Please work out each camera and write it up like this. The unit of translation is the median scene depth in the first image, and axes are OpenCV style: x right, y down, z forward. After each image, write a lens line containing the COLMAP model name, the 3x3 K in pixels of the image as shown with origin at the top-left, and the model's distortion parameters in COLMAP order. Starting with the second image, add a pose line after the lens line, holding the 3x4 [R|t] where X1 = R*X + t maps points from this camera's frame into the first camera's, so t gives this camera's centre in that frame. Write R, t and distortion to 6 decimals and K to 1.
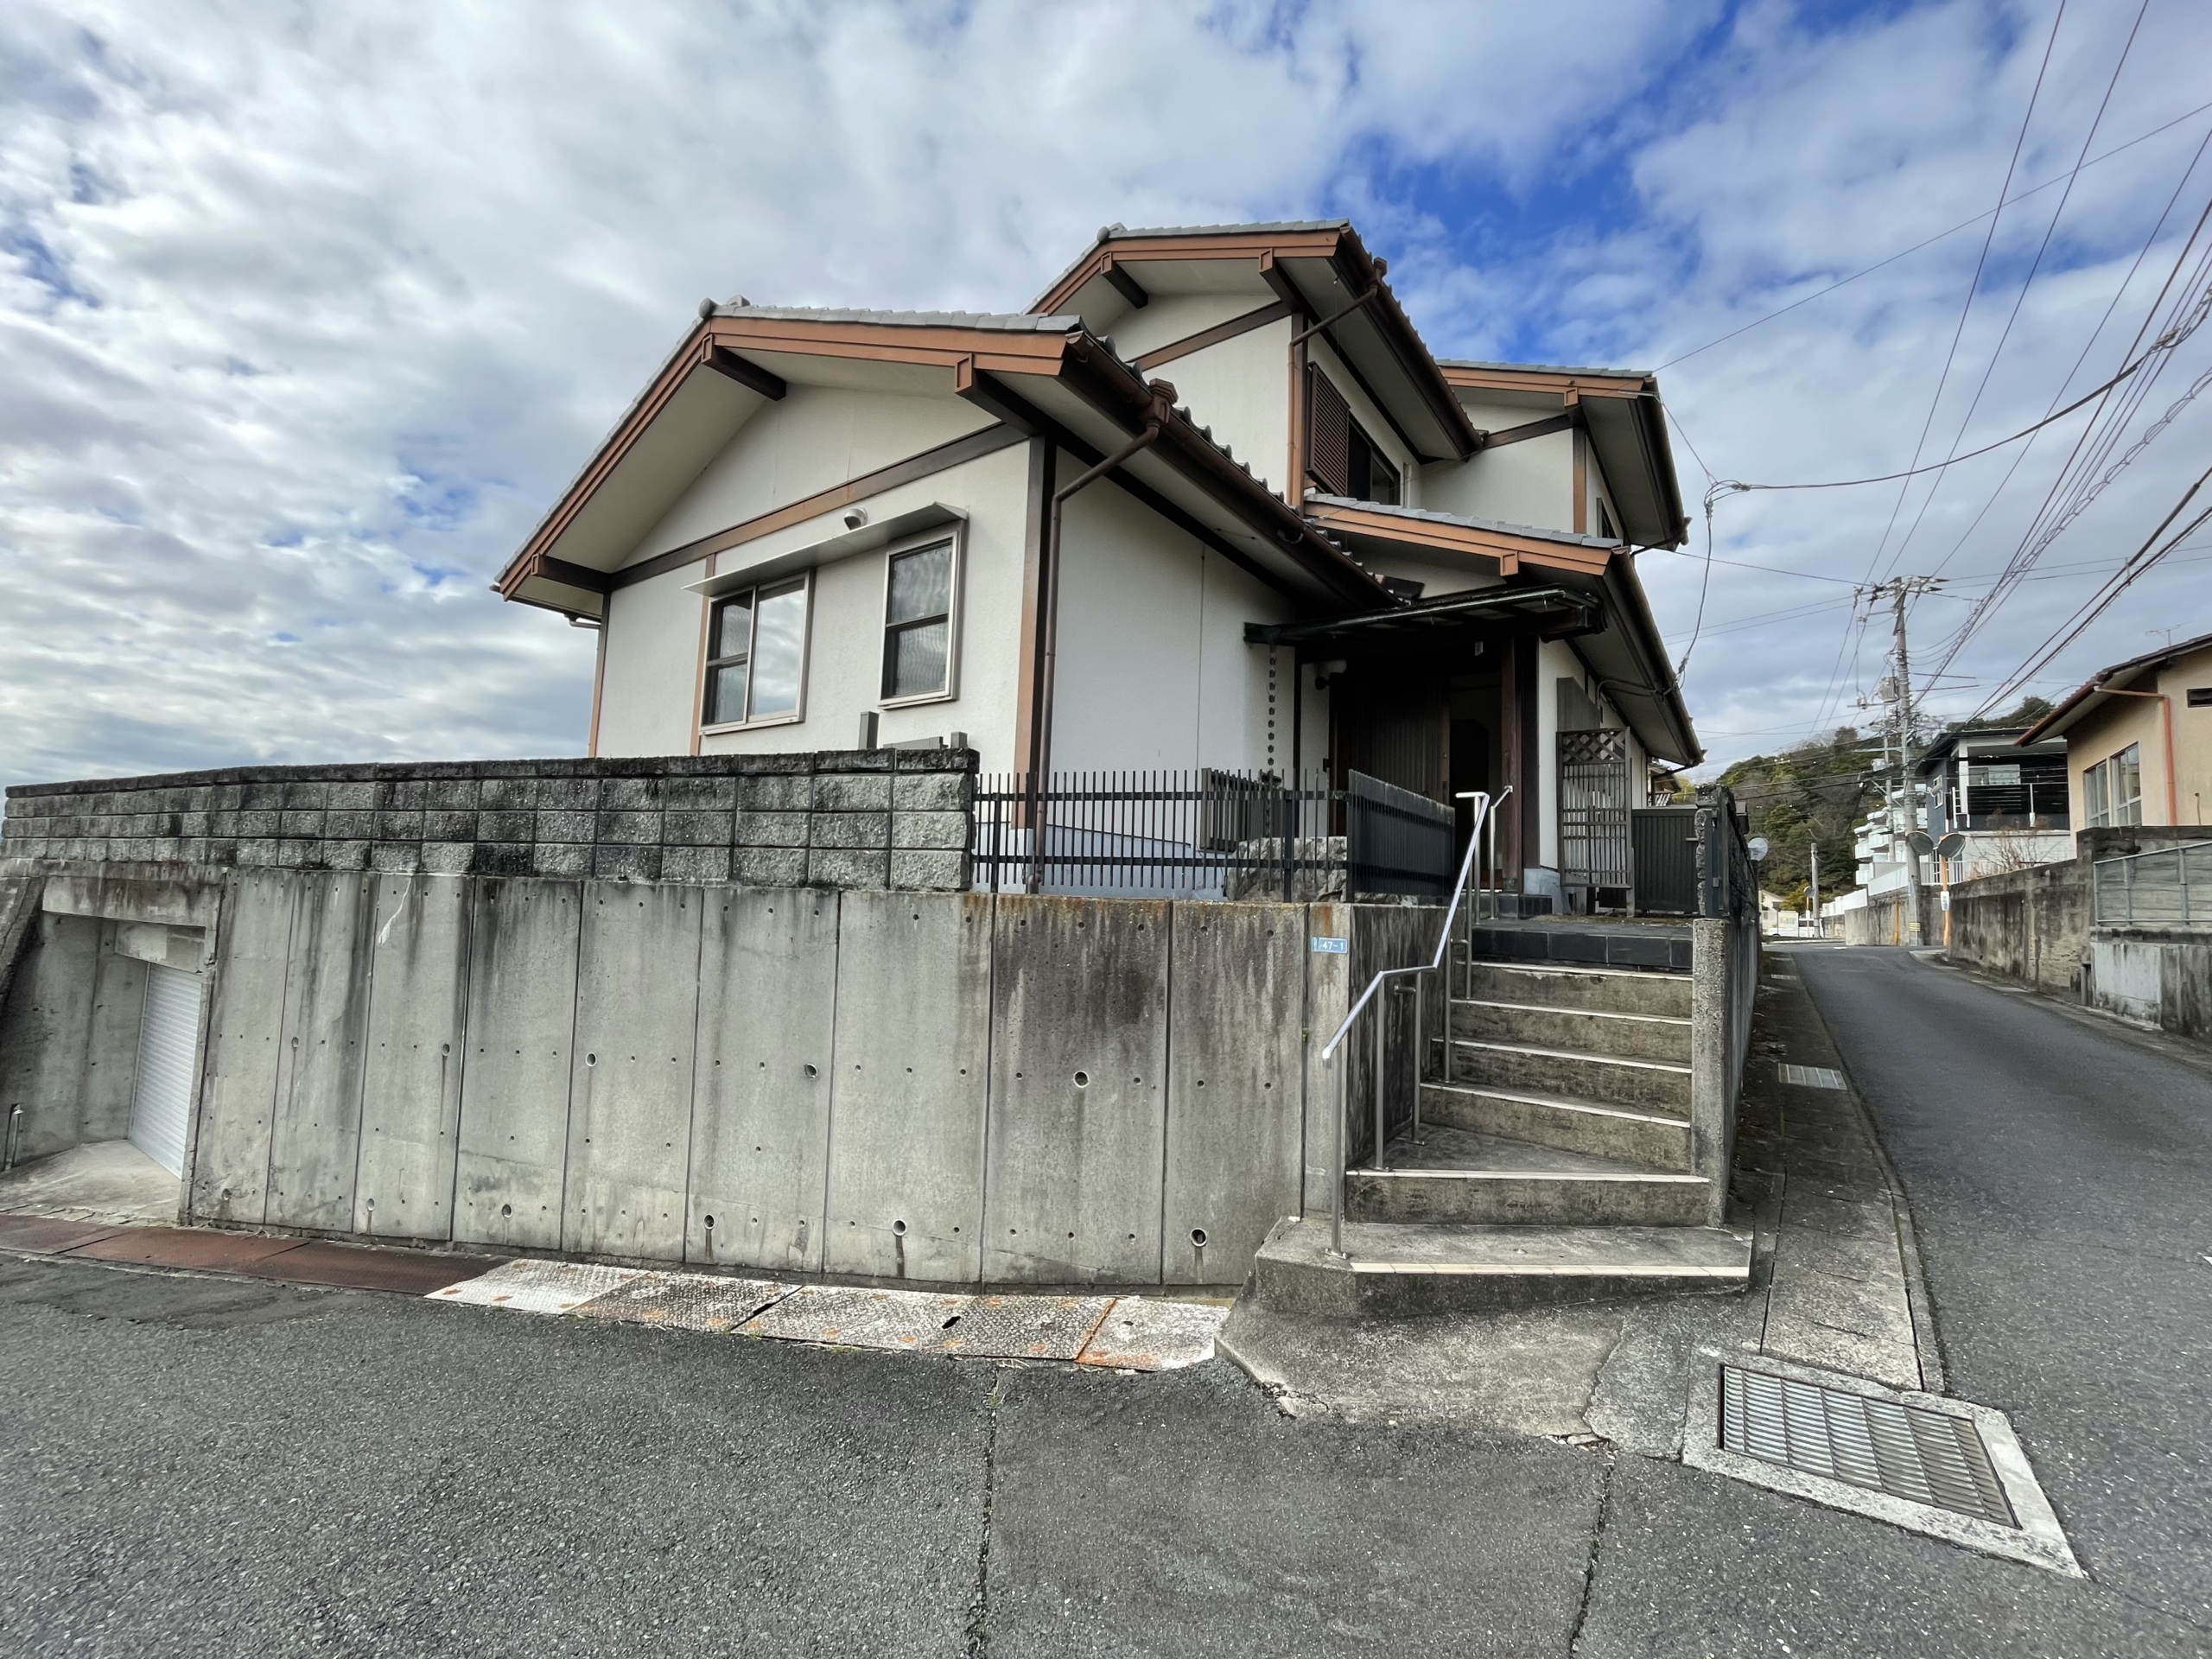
lens RADIAL K [[902.1, 0, 1102.5], [0, 902.1, 834.8], [0, 0, 1]] dist [0.000613, 0.000054]
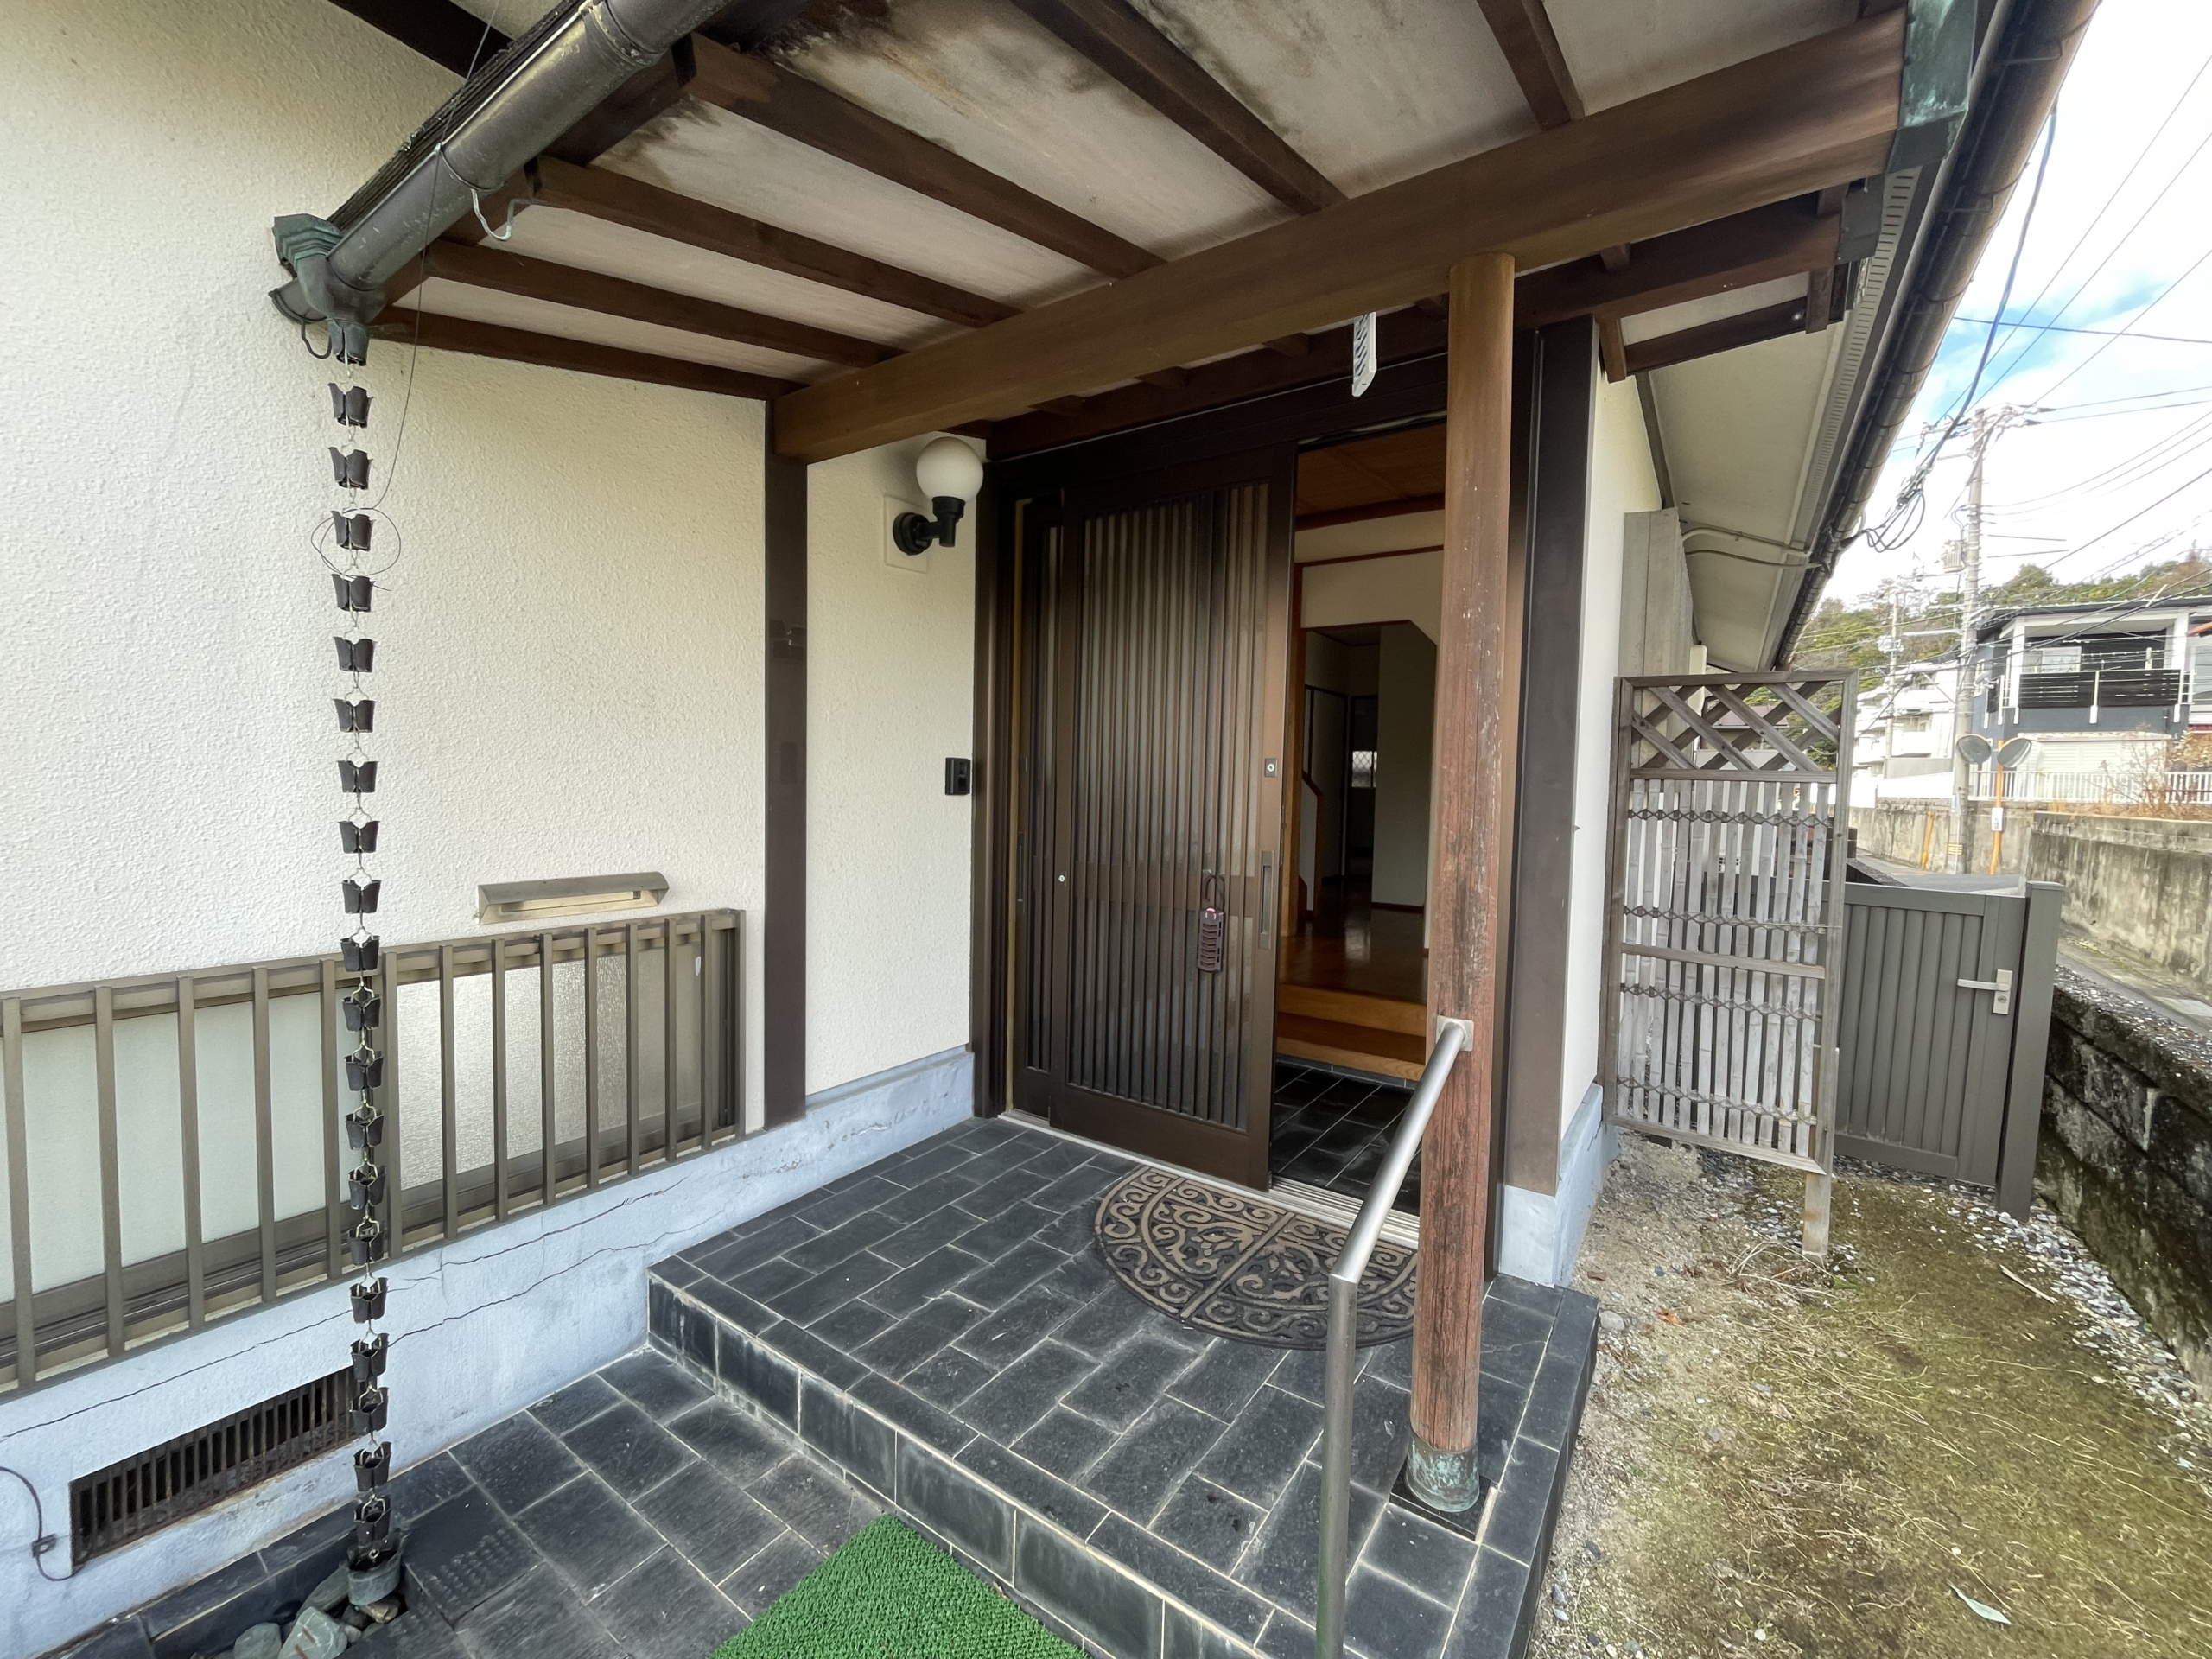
lens RADIAL K [[902.1, 0, 1105.9], [0, 902.1, 828.7], [0, 0, 1]] dist [0.000613, 0.000054]
pose [[0.999450, -0.013550, 0.030253, 0.089862], [0.009570, 0.991728, 0.128001, -0.030490], [-0.031737, -0.127641, 0.991313, 0.197738]]
